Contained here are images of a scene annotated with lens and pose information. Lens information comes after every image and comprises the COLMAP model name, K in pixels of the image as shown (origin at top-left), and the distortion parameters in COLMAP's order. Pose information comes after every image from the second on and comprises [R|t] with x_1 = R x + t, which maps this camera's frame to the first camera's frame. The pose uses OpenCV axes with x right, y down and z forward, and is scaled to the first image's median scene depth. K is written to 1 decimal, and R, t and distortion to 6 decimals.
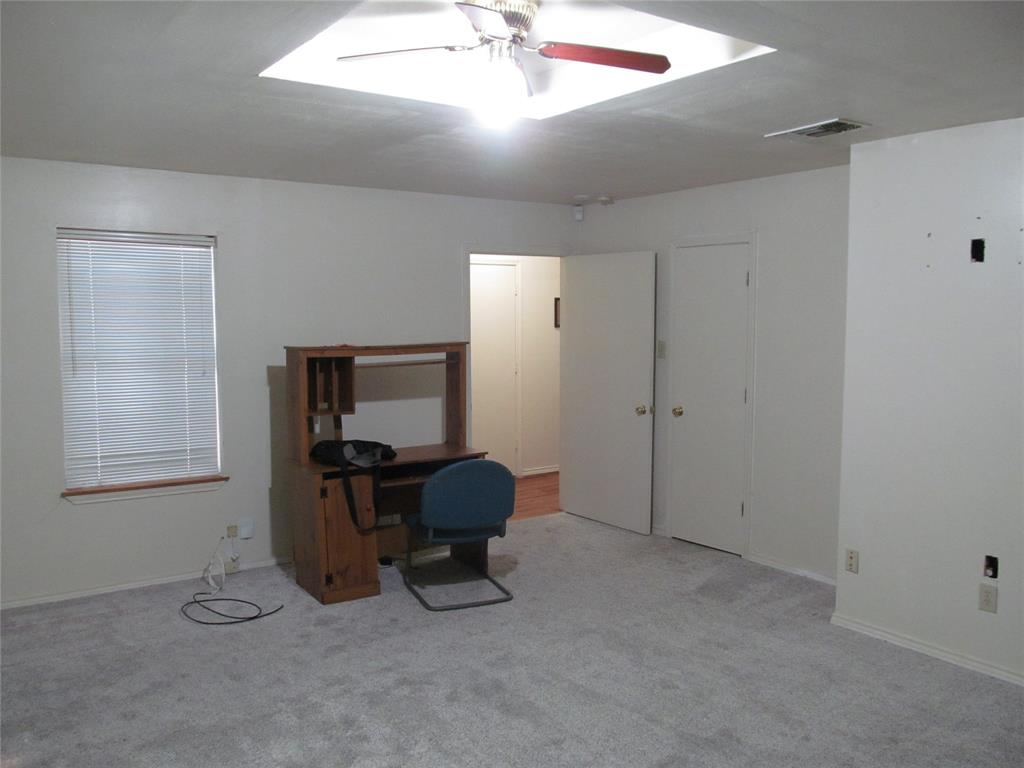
lens RADIAL K [[855.2, 0, 512.0], [0, 855.2, 384.0], [0, 0, 1]] dist [-0.048274, 0.005952]
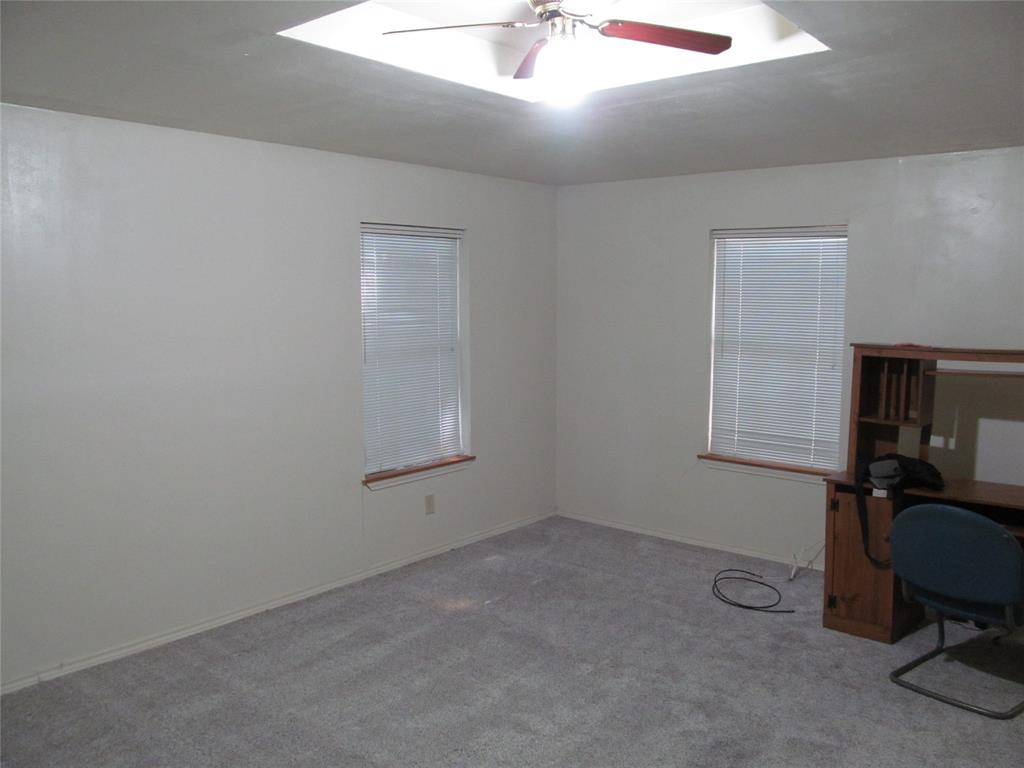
lens RADIAL K [[855.2, 0, 512.0], [0, 855.2, 384.0], [0, 0, 1]] dist [-0.048274, 0.005952]
pose [[0.260078, 0.098893, -0.960510, 0.531876], [-0.084503, 0.993256, 0.079384, -0.041884], [0.961883, 0.060520, 0.266681, 0.417419]]
